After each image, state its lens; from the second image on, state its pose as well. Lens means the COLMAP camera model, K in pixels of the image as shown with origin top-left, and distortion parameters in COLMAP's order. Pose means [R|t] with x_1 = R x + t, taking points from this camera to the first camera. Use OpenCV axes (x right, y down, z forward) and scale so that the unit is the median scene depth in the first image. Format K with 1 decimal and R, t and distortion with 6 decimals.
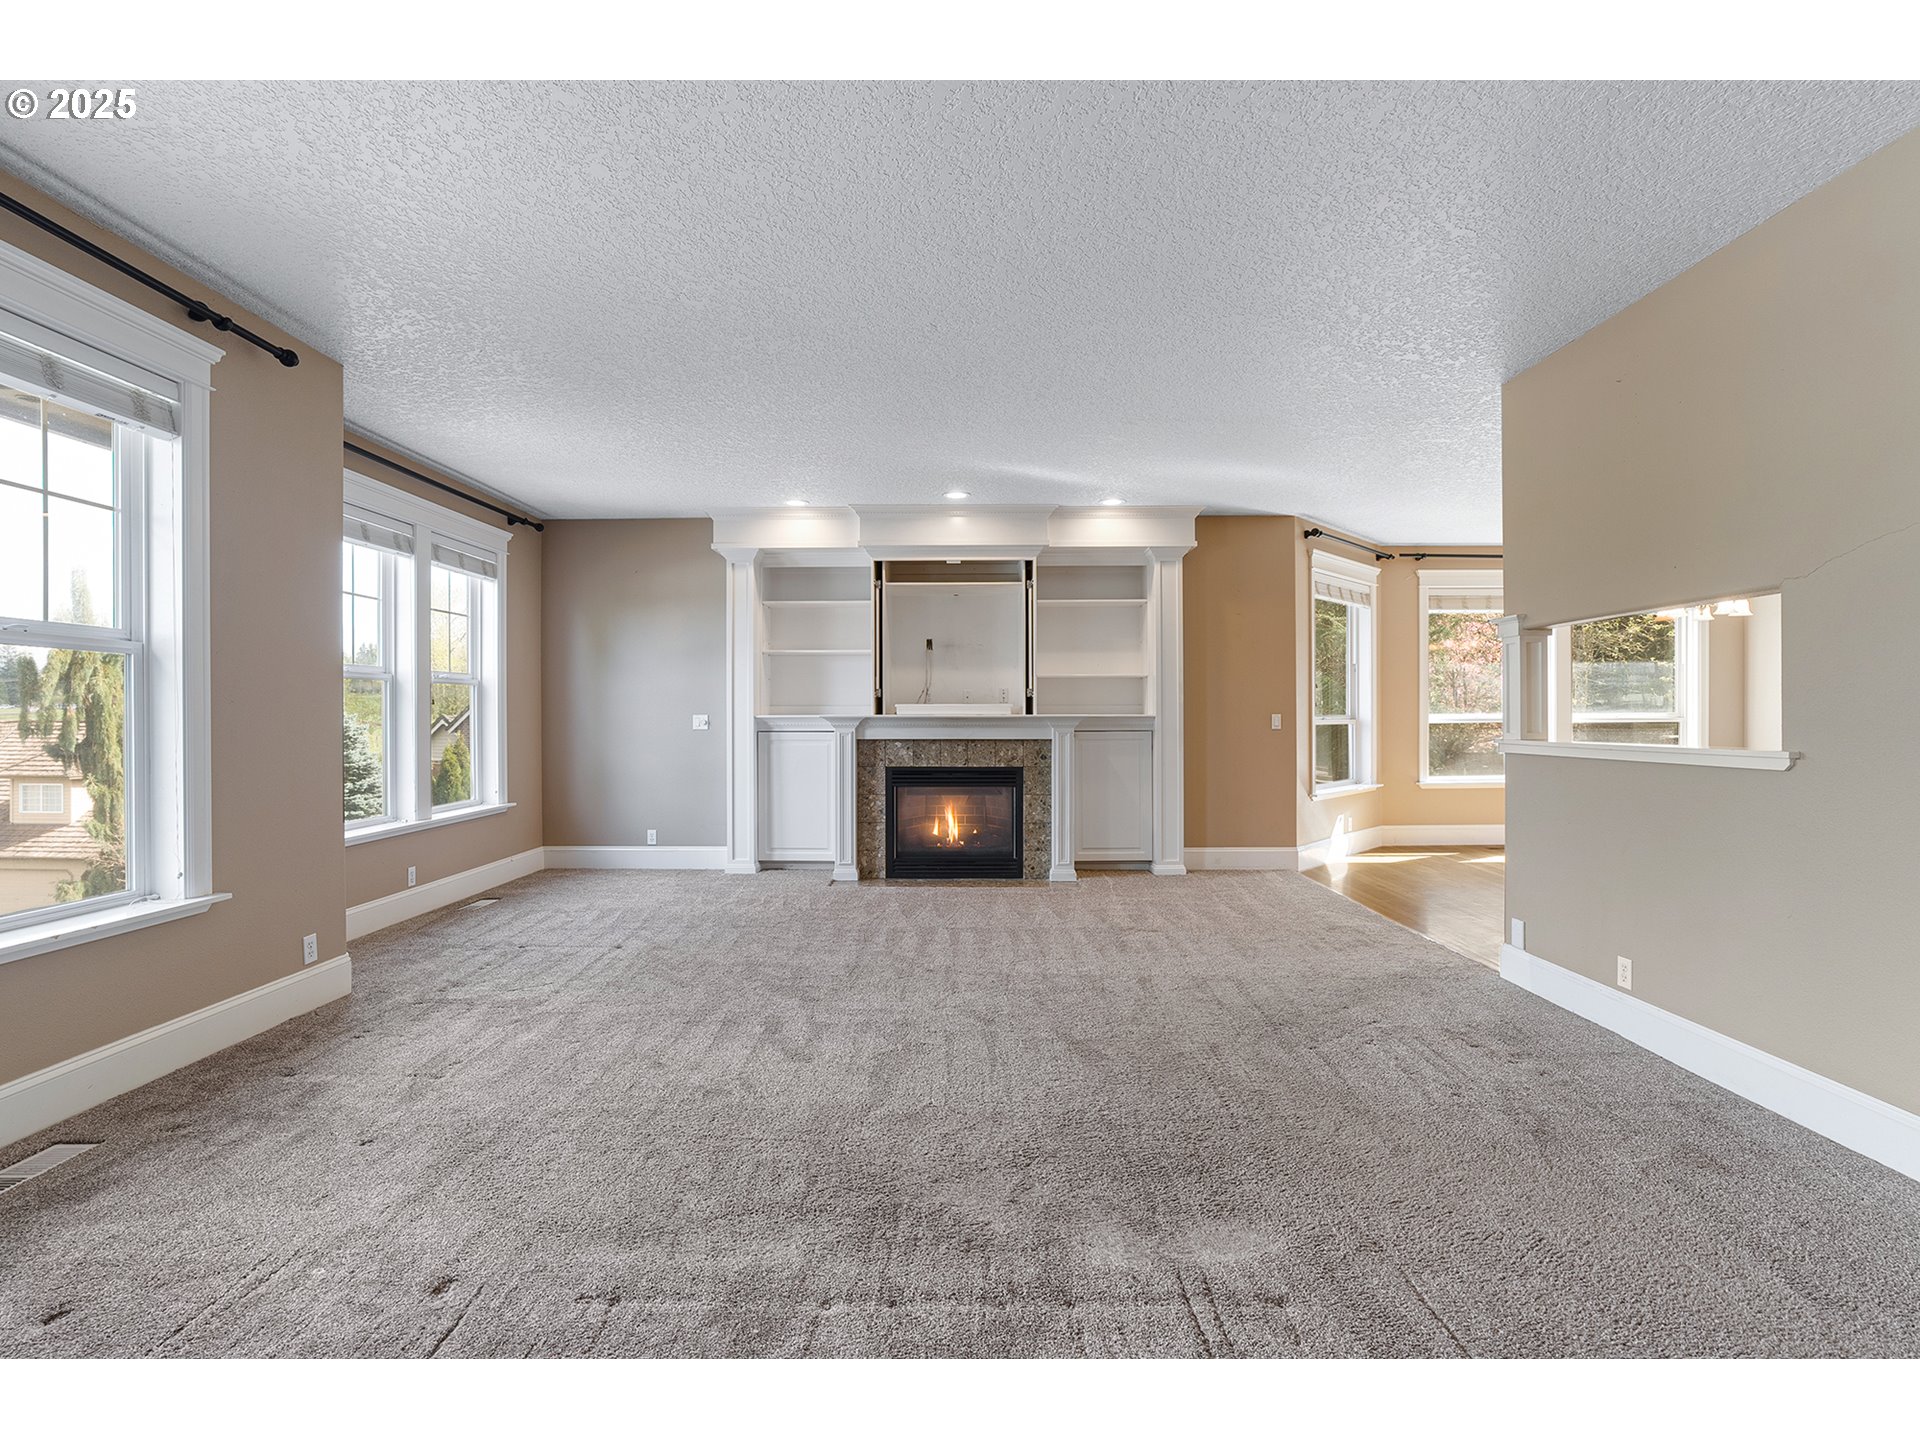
lens RADIAL K [[872.7, 0, 950.6], [0, 872.7, 719.2], [0, 0, 1]] dist [-0.039916, 0.015248]
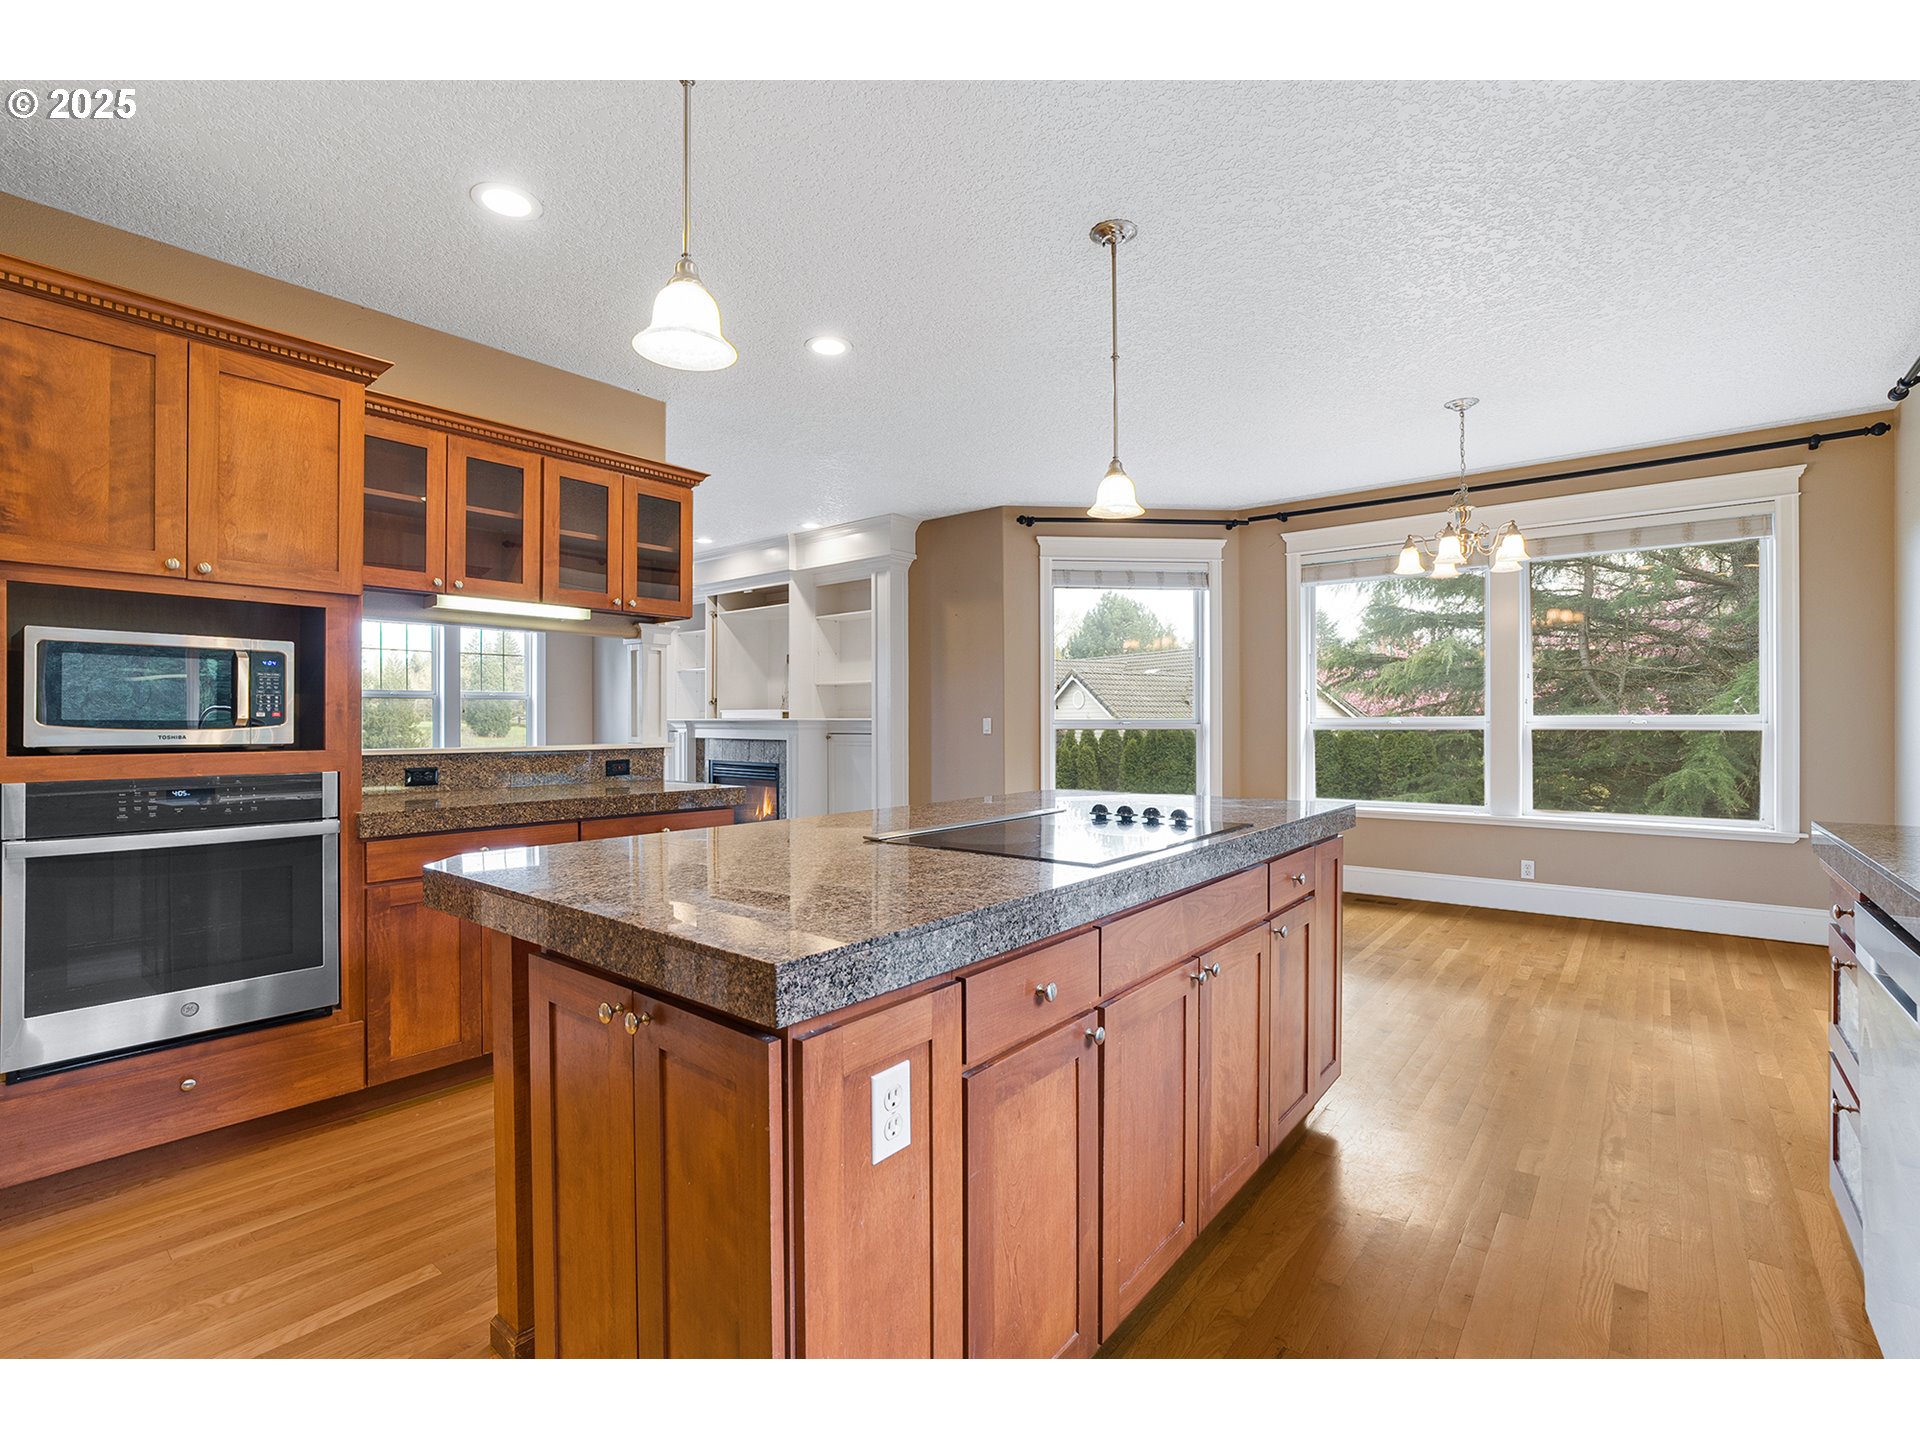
lens RADIAL K [[872.7, 0, 962.8], [0, 872.7, 723.1], [0, 0, 1]] dist [-0.039916, 0.015248]
pose [[0.782080, 0.003359, -0.623169, 0.977402], [-0.003656, 0.999993, 0.000801, -0.000945], [0.623167, 0.001652, 0.782087, 0.246837]]
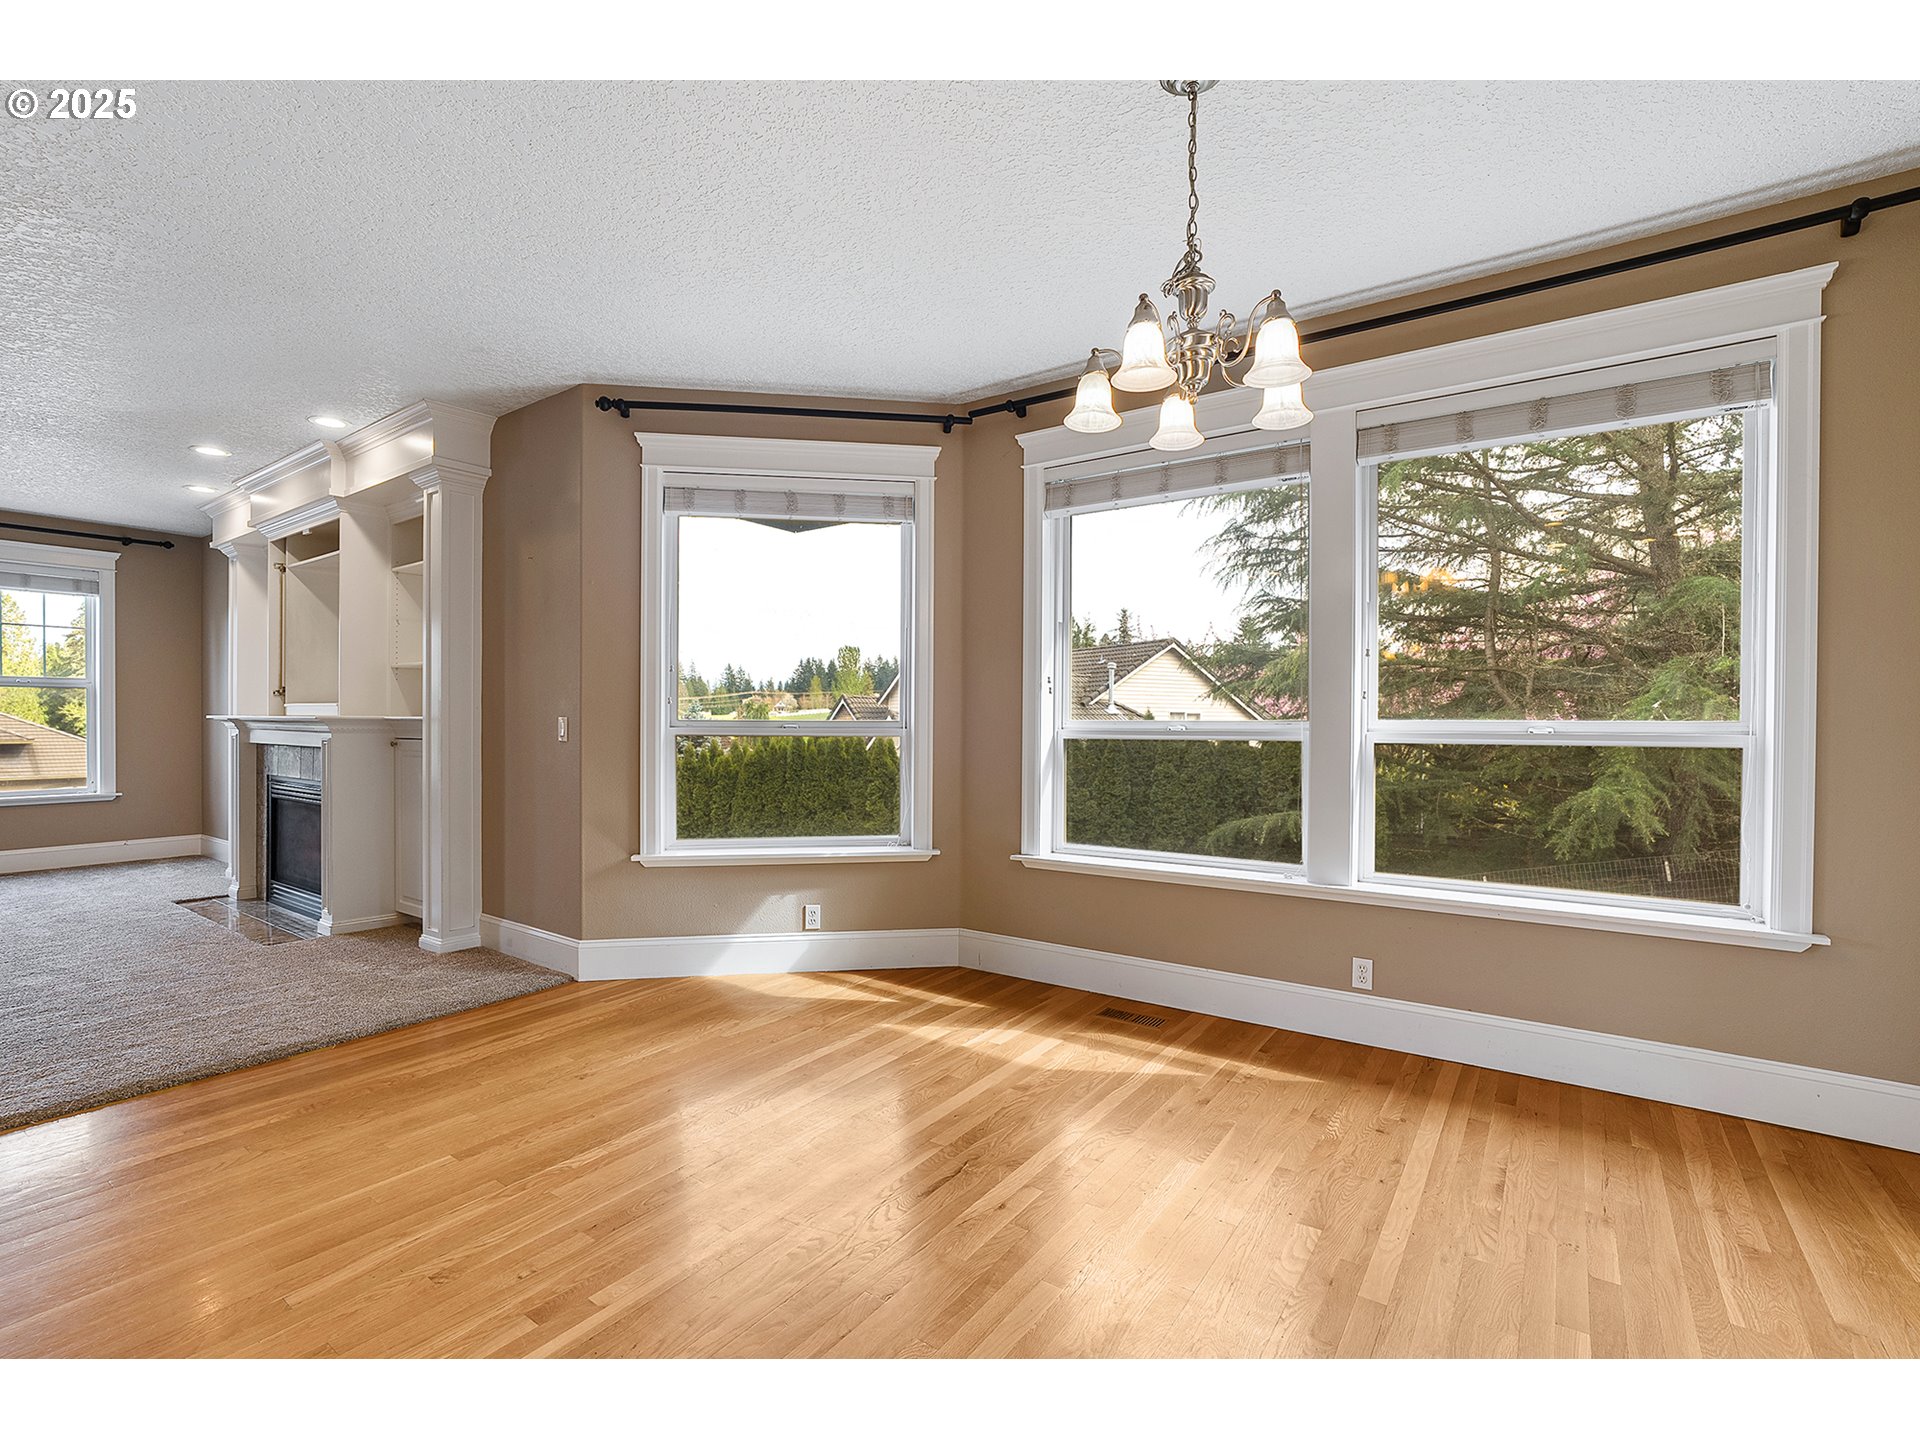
lens RADIAL K [[872.7, 0, 965.6], [0, 872.7, 734.5], [0, 0, 1]] dist [-0.039916, 0.015248]
pose [[0.824930, 0.015512, -0.565023, 0.979137], [-0.011354, 0.999876, 0.010873, -0.003357], [0.565121, -0.002555, 0.825004, 0.681702]]
